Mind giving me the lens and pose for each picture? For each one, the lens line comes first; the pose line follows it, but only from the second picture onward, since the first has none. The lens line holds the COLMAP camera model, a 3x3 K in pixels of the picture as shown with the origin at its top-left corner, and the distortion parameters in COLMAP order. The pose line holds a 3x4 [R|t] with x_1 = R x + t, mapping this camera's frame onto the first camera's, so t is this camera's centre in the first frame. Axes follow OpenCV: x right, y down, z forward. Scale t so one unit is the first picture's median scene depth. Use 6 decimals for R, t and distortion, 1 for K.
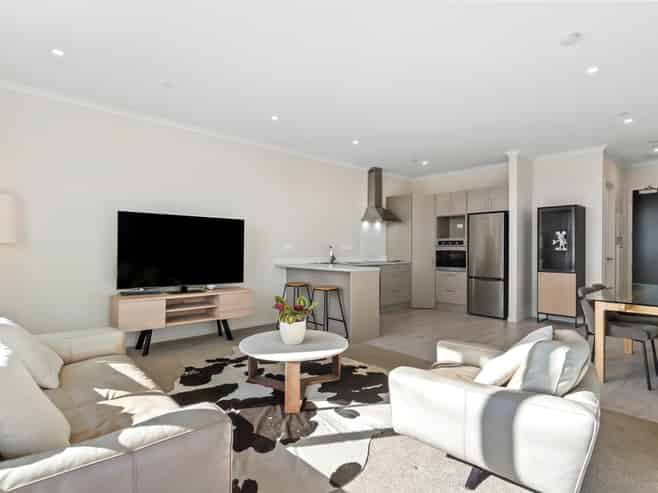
lens RADIAL K [[349.9, 0, 327.2], [0, 349.9, 248.3], [0, 0, 1]] dist [-0.003433, -0.000888]
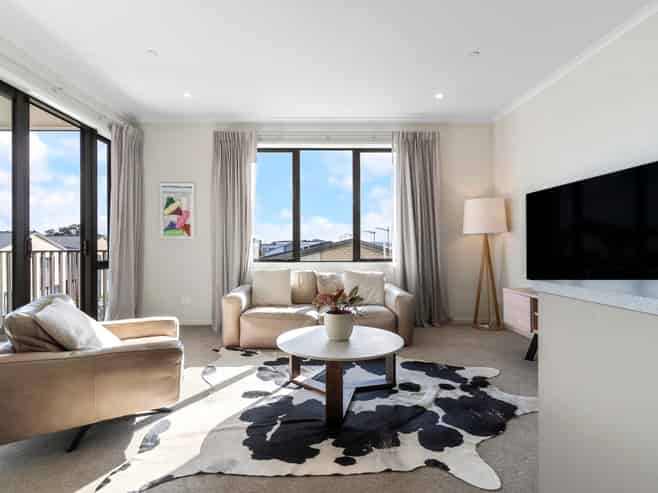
lens RADIAL K [[349.9, 0, 327.2], [0, 349.9, 248.3], [0, 0, 1]] dist [-0.003433, -0.000888]
pose [[-0.649047, -0.002282, -0.760745, 0.569948], [0.007675, 0.999925, -0.009548, 0.049413], [0.760709, -0.012036, -0.648981, 1.500143]]
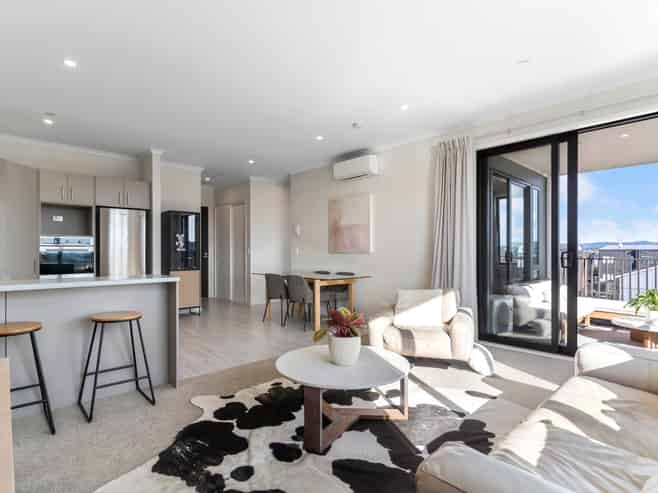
lens RADIAL K [[349.9, 0, 327.2], [0, 349.9, 248.3], [0, 0, 1]] dist [-0.003433, -0.000888]
pose [[-0.018538, 0.008904, 0.999789, -0.896150], [-0.009493, 0.999914, -0.009081, 0.006582], [-0.999783, -0.009659, -0.018452, 1.025836]]
